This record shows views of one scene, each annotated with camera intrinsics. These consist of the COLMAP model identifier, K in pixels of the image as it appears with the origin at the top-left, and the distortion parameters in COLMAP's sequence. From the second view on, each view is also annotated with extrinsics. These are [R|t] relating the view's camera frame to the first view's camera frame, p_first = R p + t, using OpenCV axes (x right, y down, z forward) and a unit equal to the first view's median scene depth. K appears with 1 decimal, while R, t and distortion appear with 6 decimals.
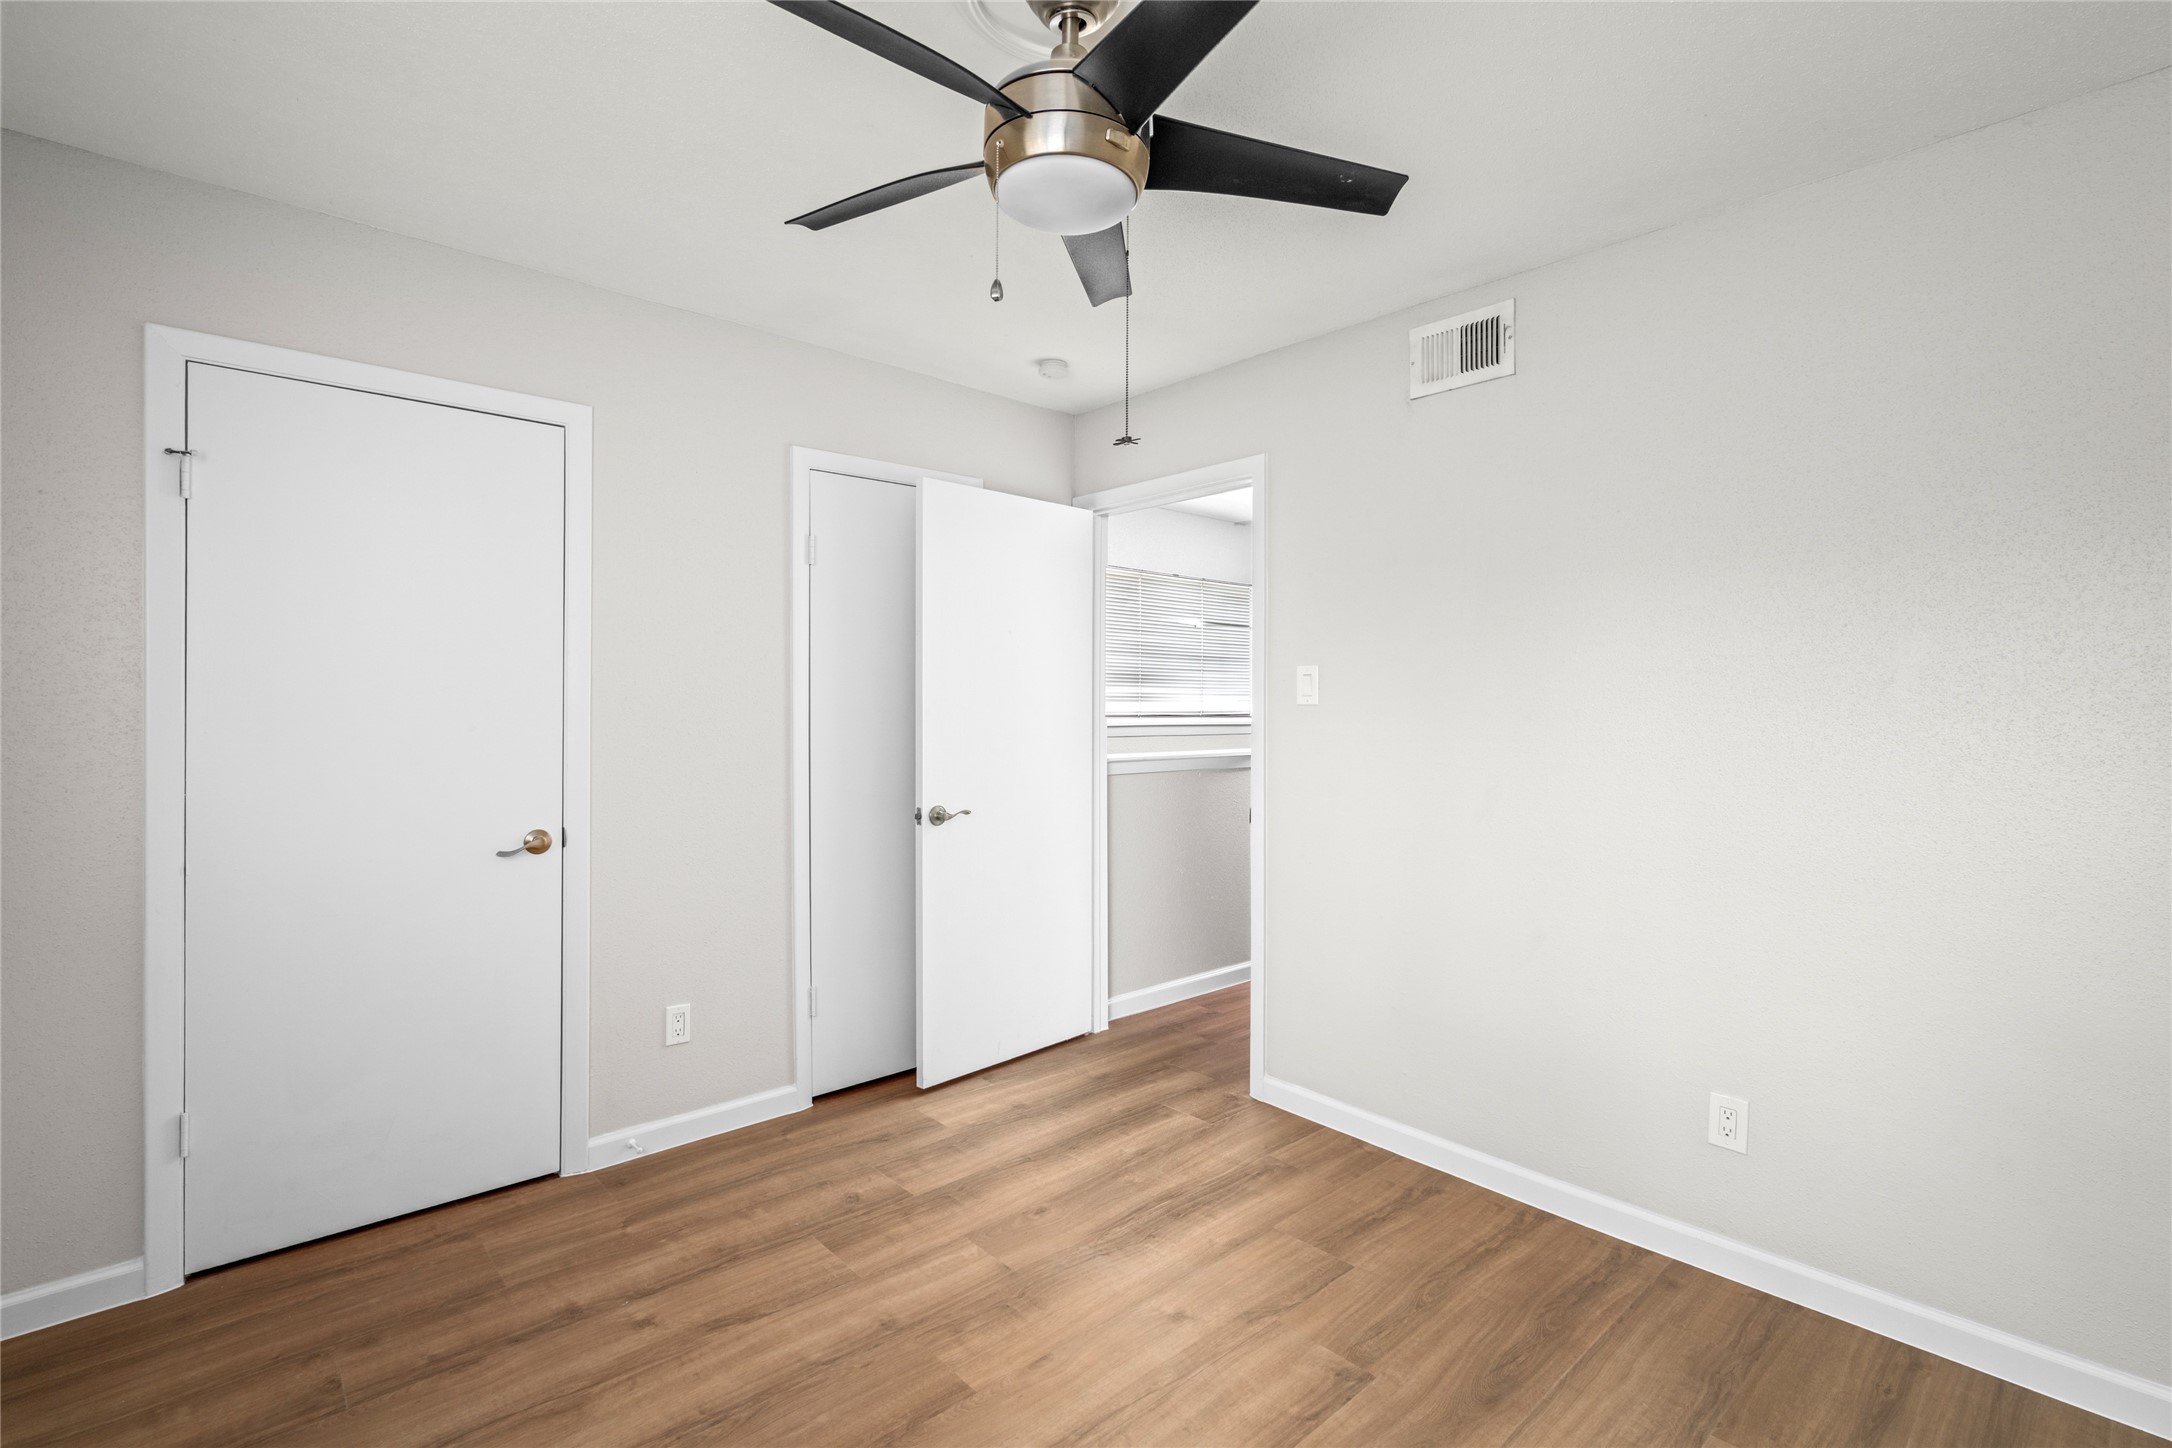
lens RADIAL K [[990.4, 0, 1087.6], [0, 990.4, 715.0], [0, 0, 1]] dist [-0.001867, 0.000712]
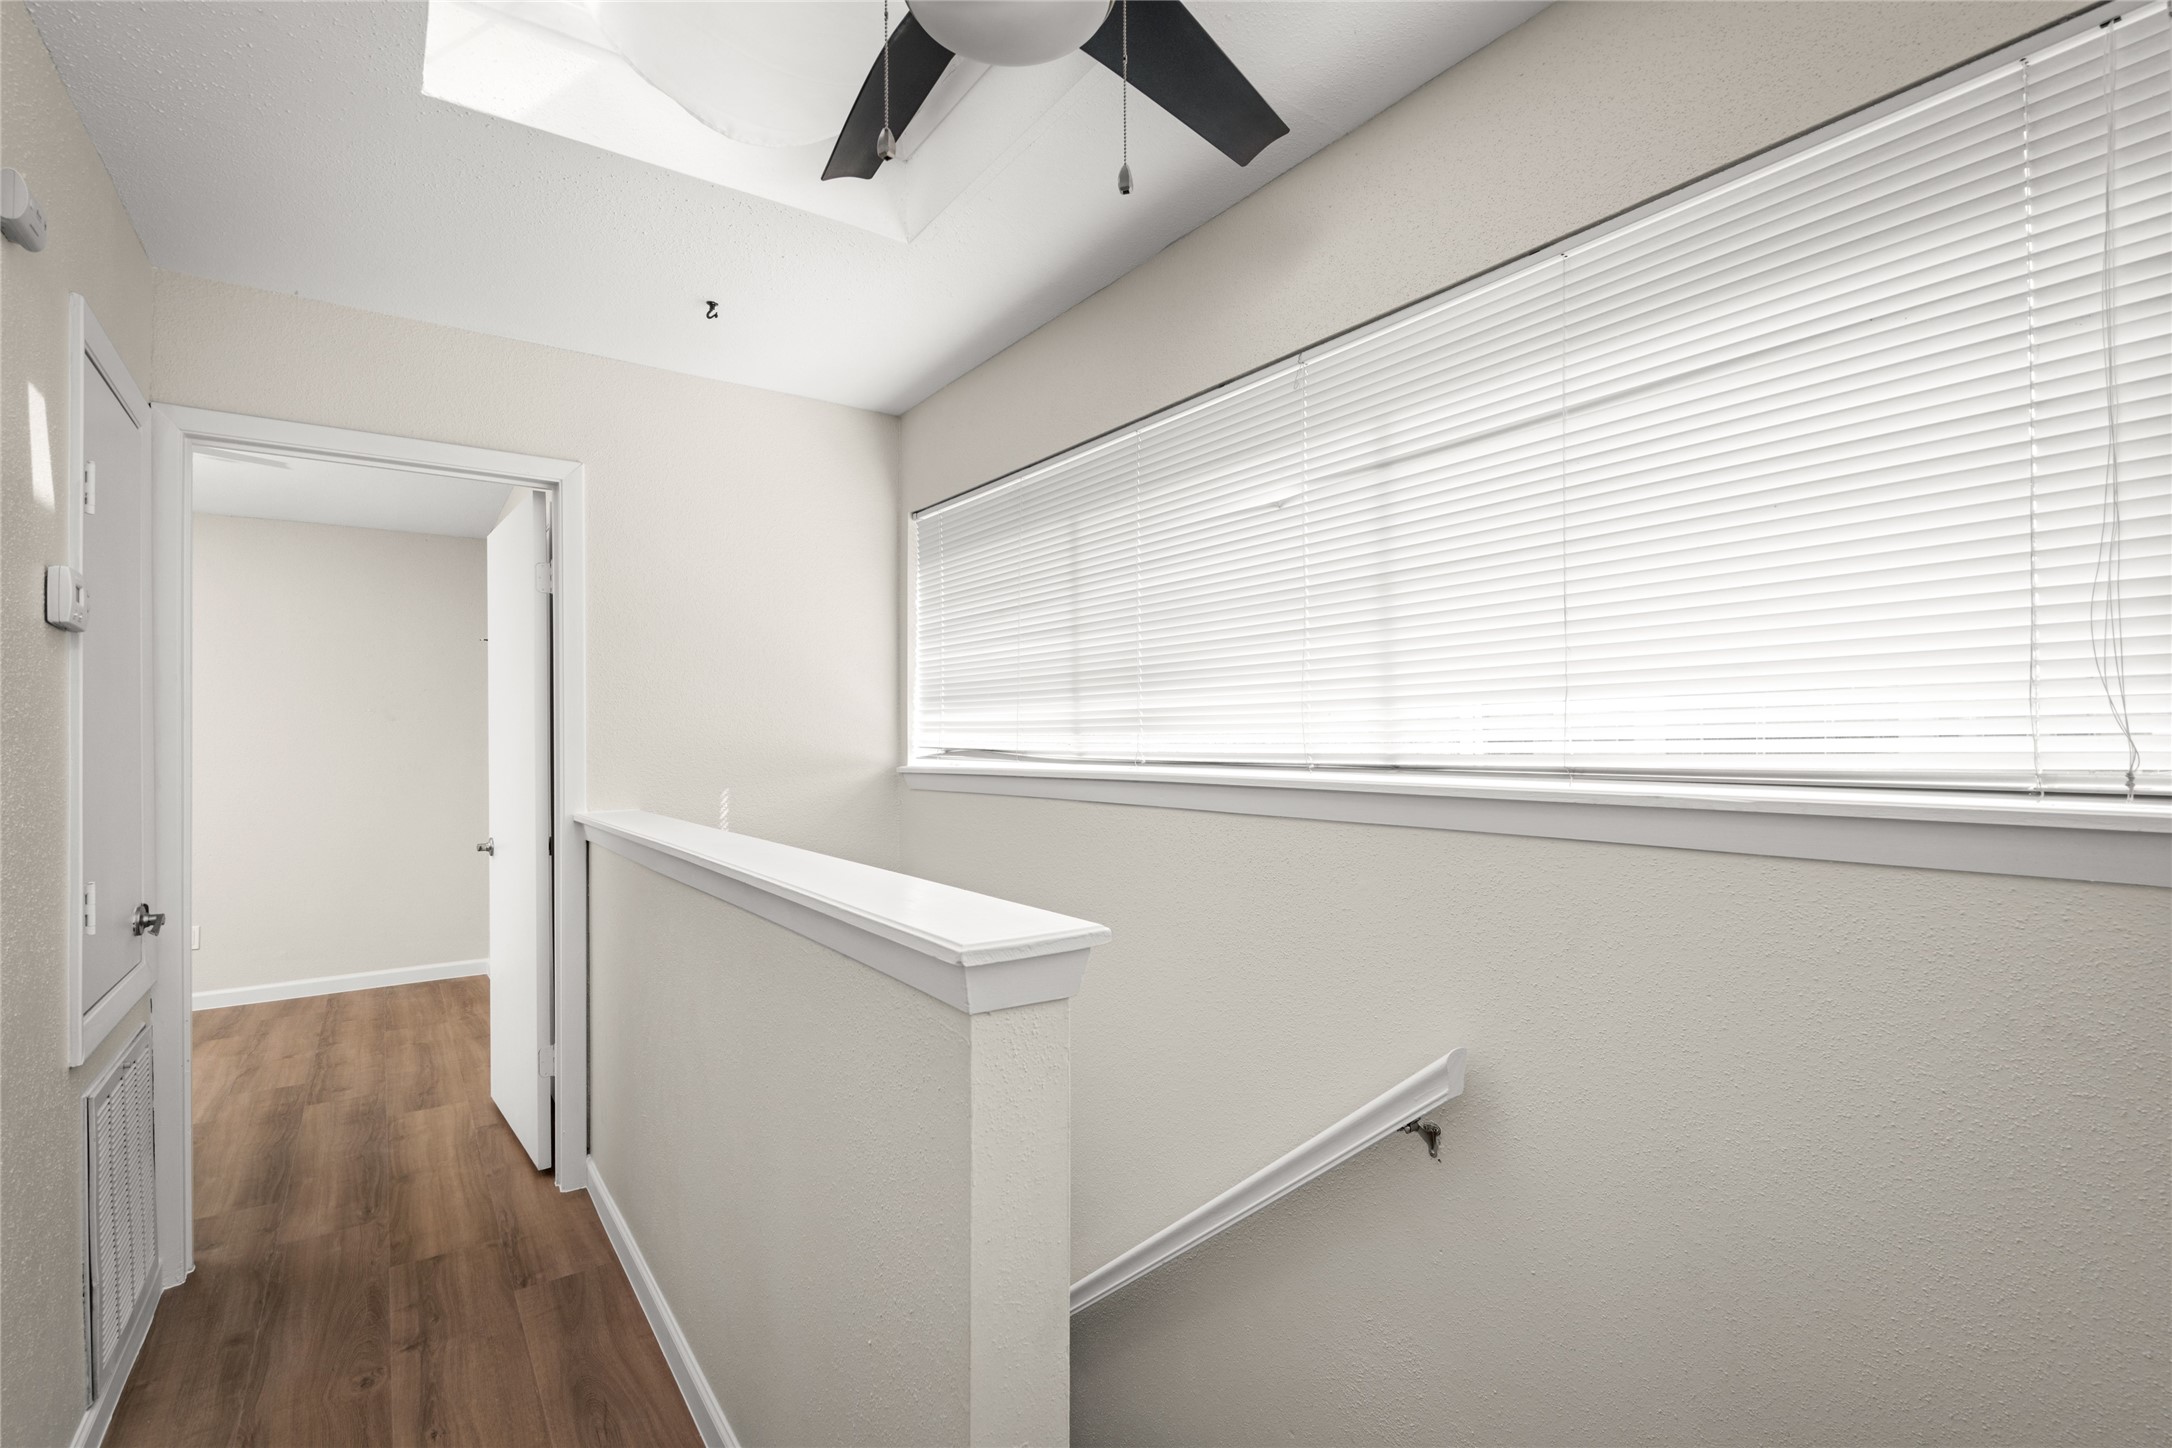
lens RADIAL K [[990.4, 0, 1088.1], [0, 990.4, 738.4], [0, 0, 1]] dist [-0.001867, 0.000712]
pose [[-0.117754, -0.001245, -0.993042, 0.880473], [-0.003334, 0.999994, -0.000858, -0.017025], [0.993037, 0.003210, -0.117758, 1.869897]]
